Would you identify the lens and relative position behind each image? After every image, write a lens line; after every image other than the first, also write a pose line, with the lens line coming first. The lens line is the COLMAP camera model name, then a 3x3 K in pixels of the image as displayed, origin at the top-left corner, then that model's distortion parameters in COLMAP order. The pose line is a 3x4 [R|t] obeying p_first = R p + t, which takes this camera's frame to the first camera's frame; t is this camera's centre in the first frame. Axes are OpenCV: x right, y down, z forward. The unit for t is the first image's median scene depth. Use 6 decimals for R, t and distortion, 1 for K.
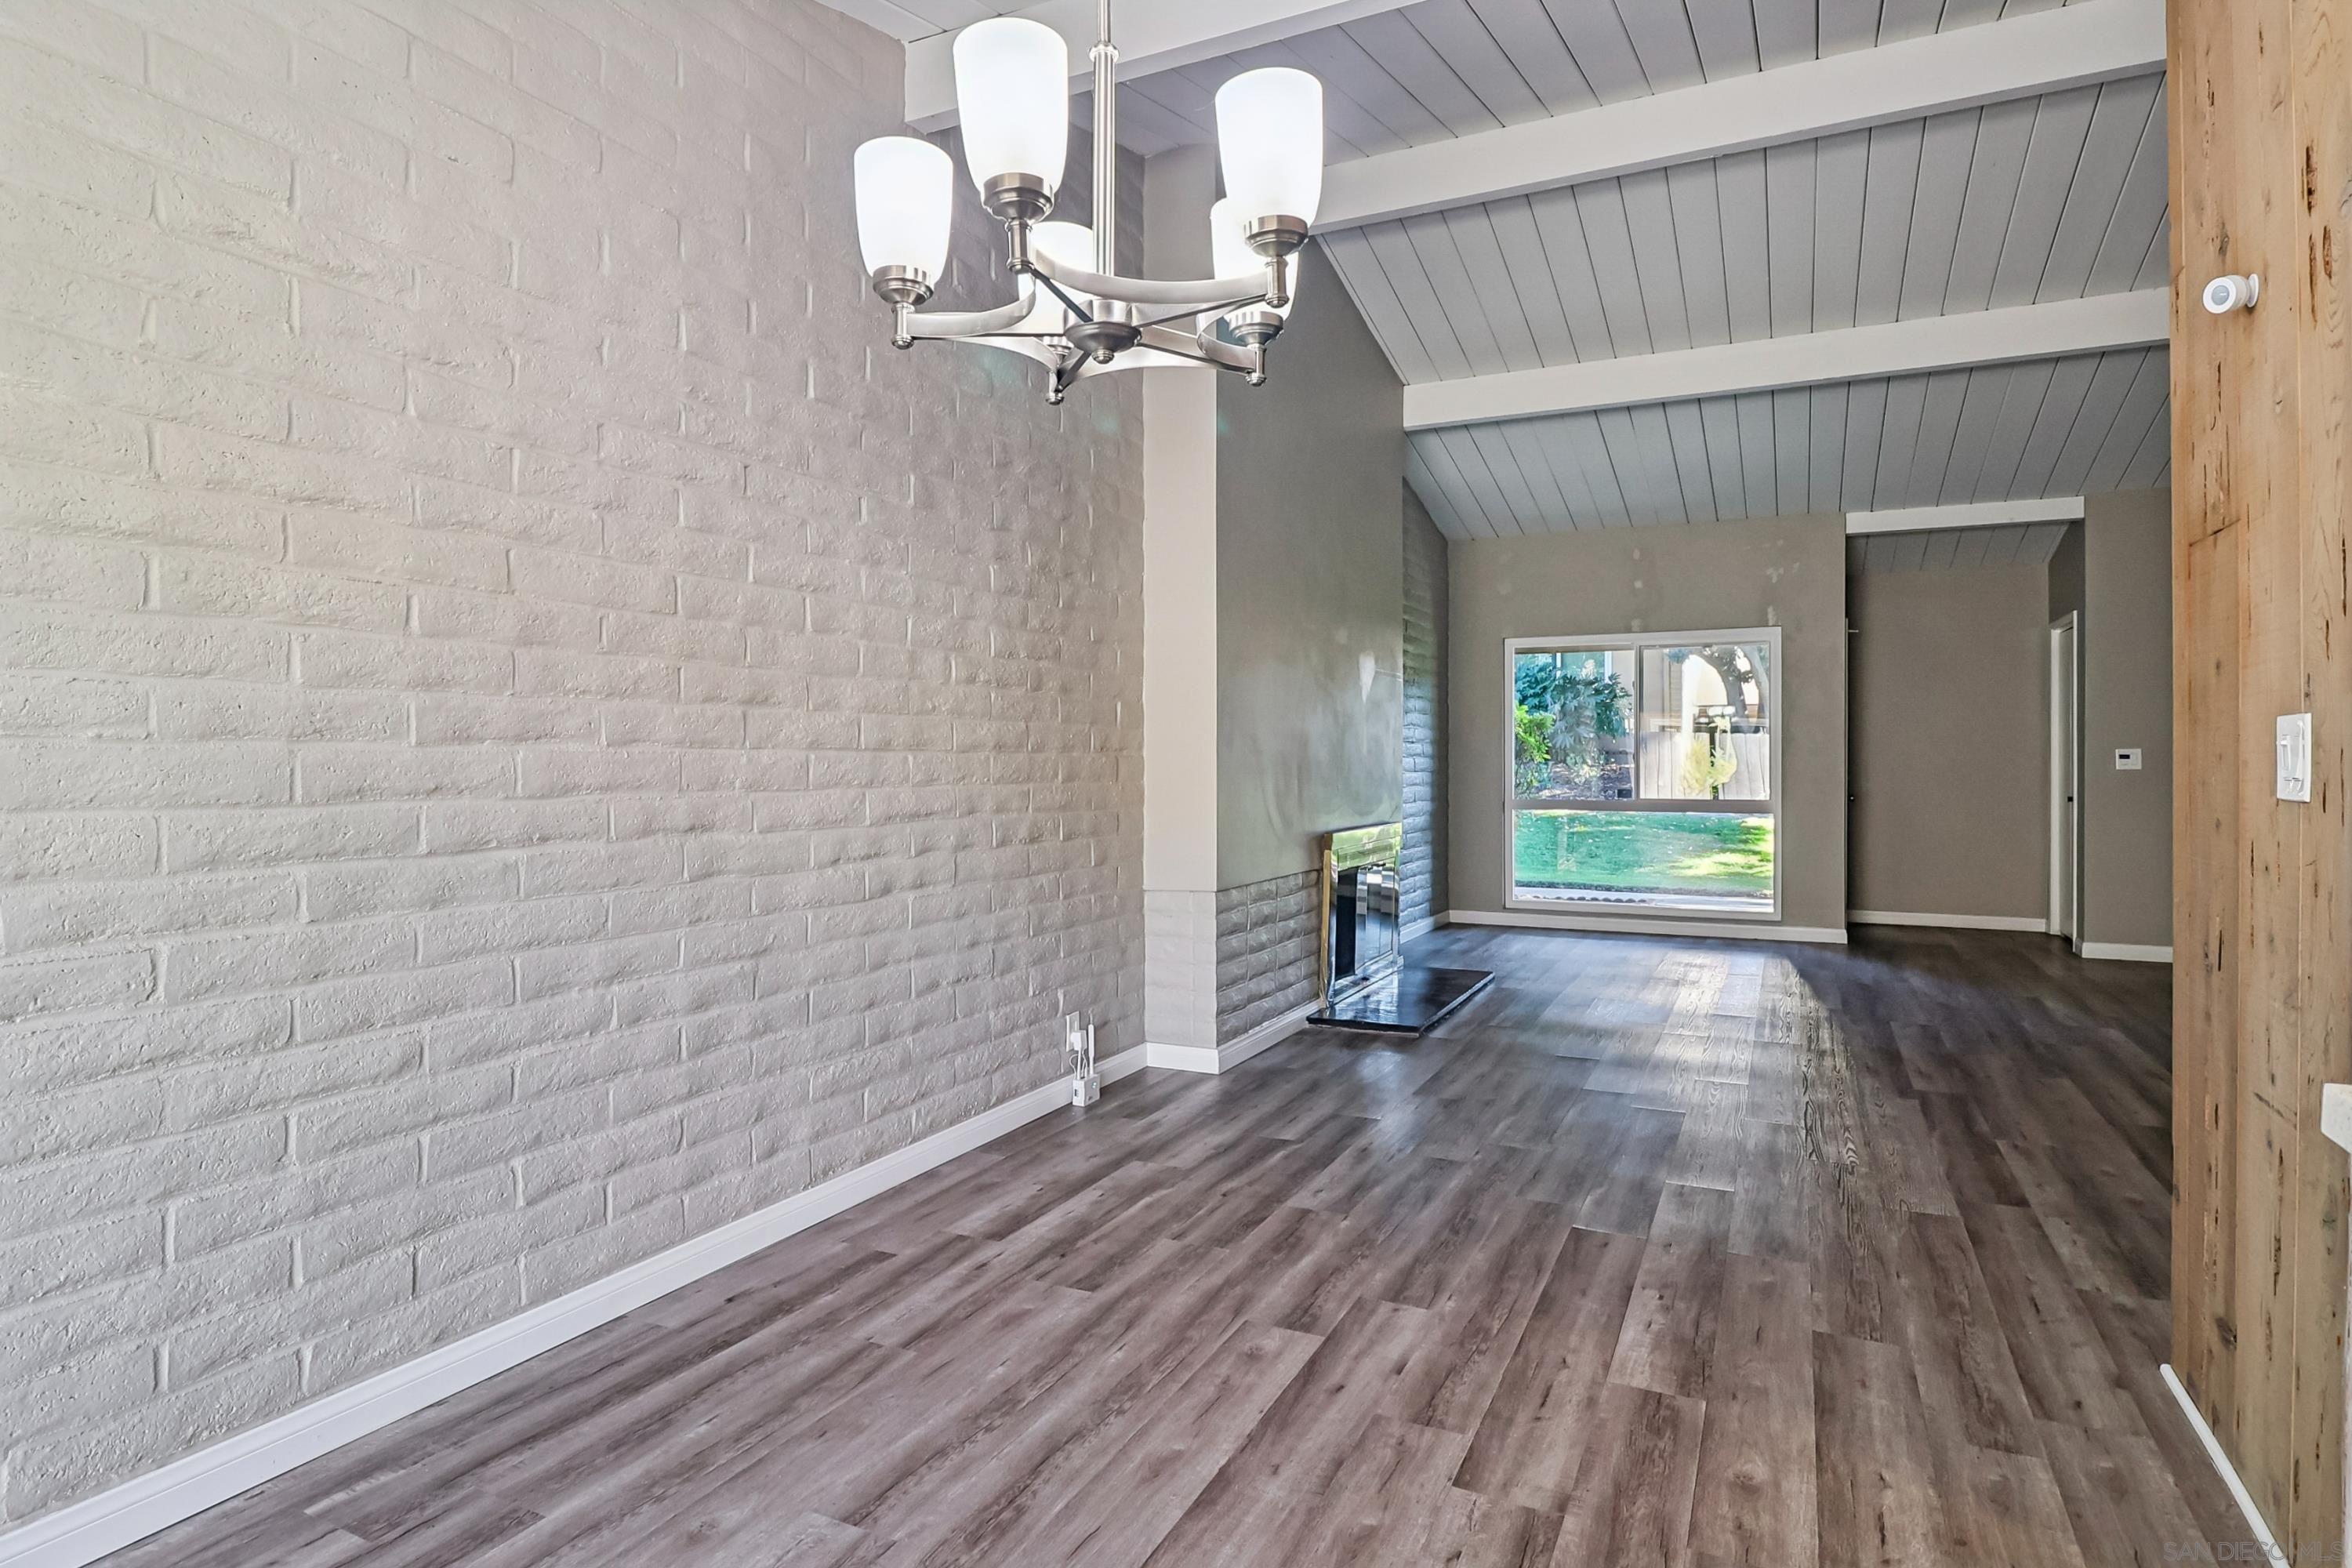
lens RADIAL K [[1240.8, 0, 1165.5], [0, 1240.8, 761.2], [0, 0, 1]] dist [0.005405, -0.015608]
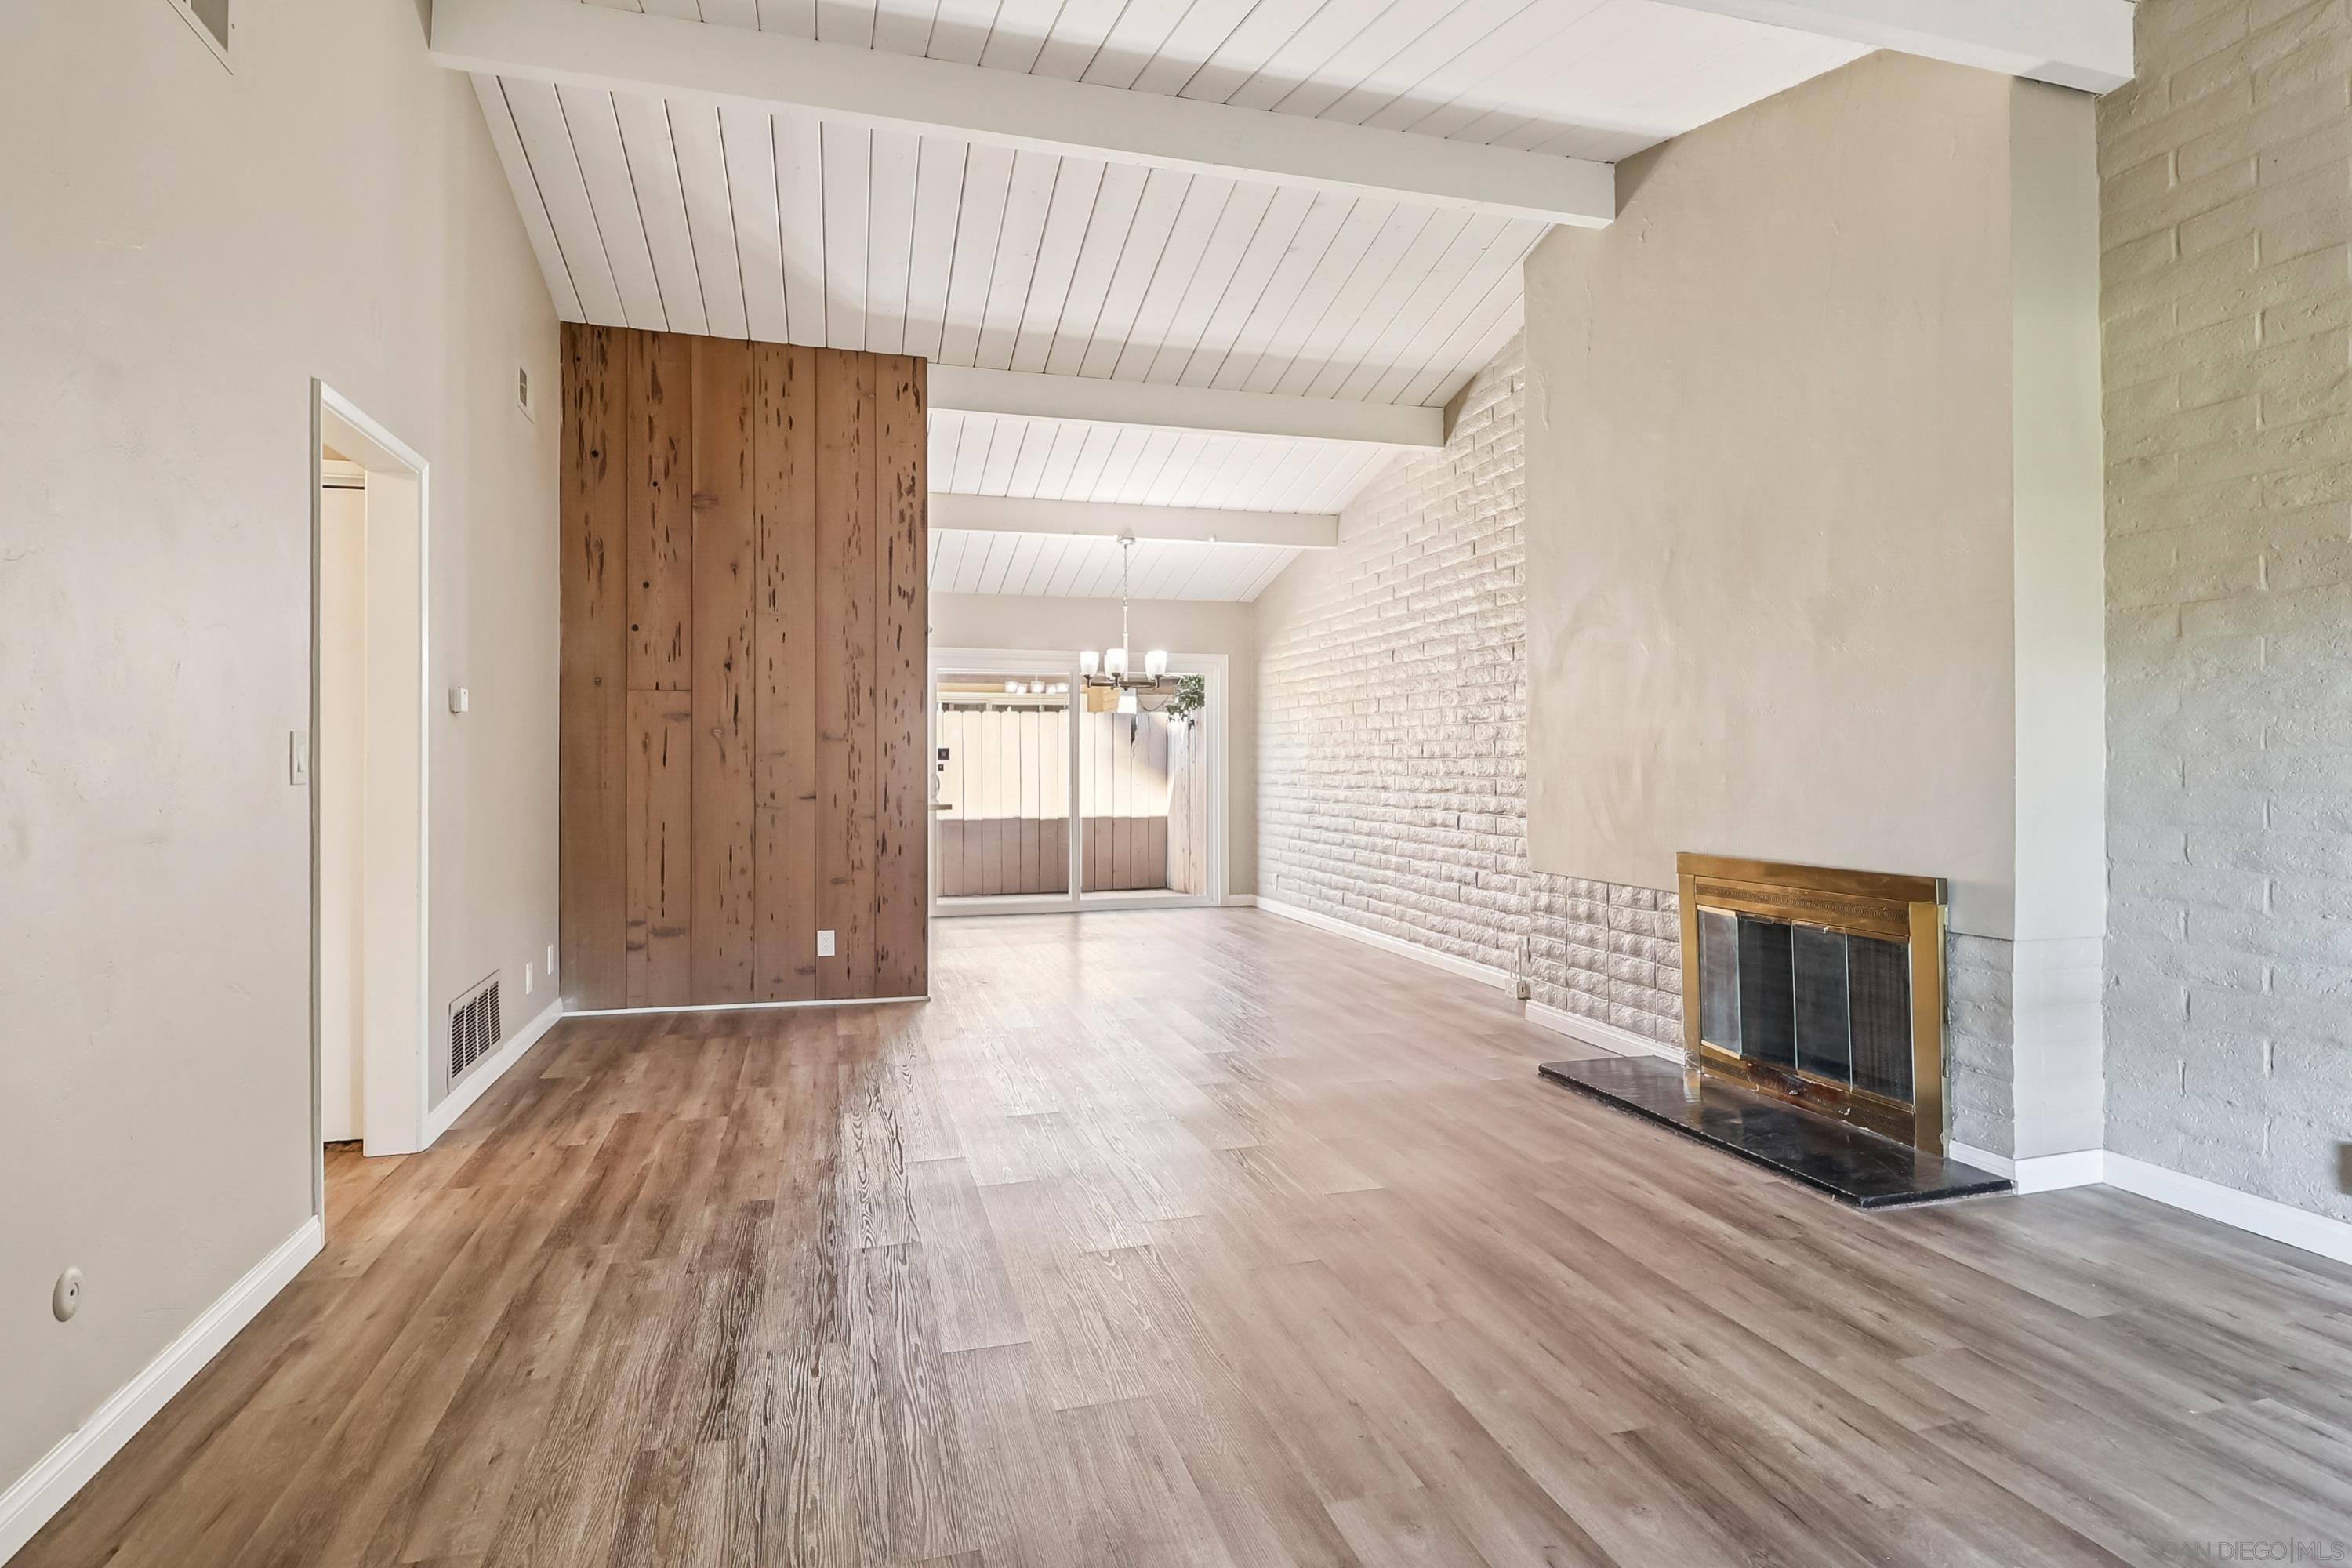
lens RADIAL K [[1240.8, 0, 1165.5], [0, 1240.8, 761.2], [0, 0, 1]] dist [0.005405, -0.015608]
pose [[-0.742292, -0.000157, -0.670076, 1.627383], [0.001449, 0.999997, -0.001839, -0.000984], [0.670075, -0.002336, -0.742290, 2.408868]]
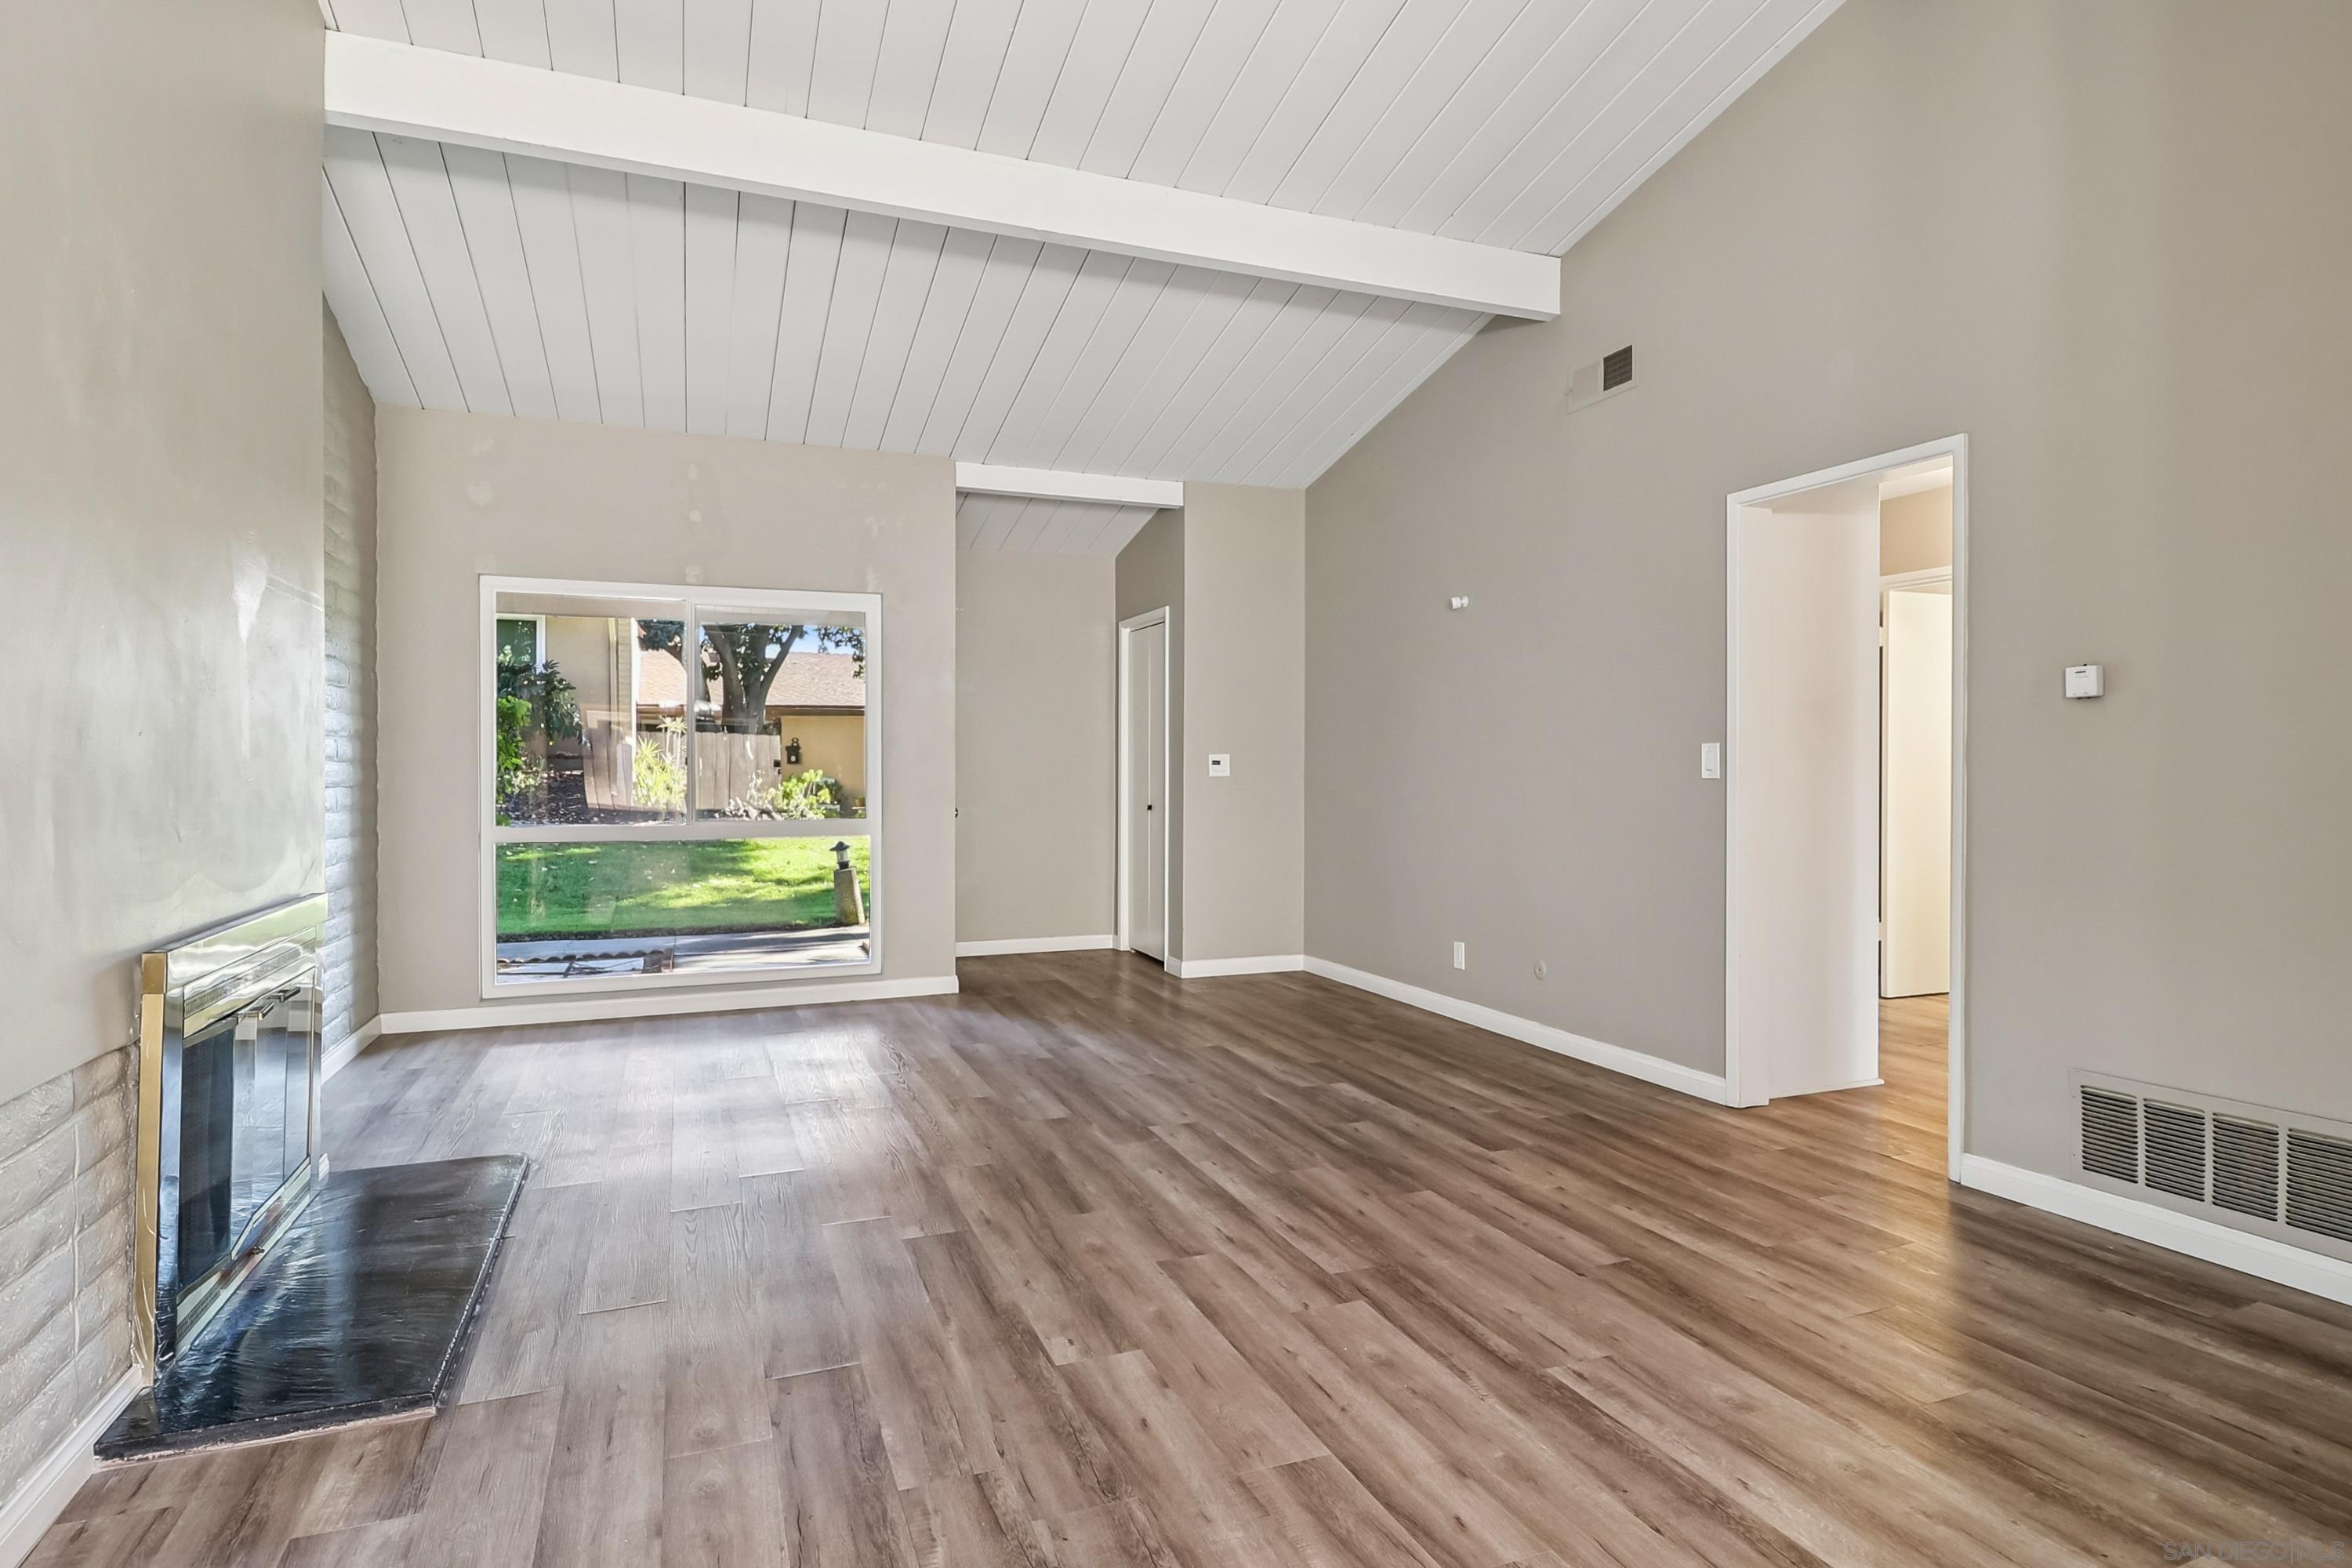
lens RADIAL K [[1253.0, 0, 1178.8], [0, 1253.0, 771.7], [0, 0, 1]] dist [0.003194, -0.000421]
pose [[0.662553, -0.003687, 0.749006, 0.081314], [0.000518, 0.999990, 0.004464, -0.002760], [-0.749015, -0.002569, 0.662548, 0.846239]]
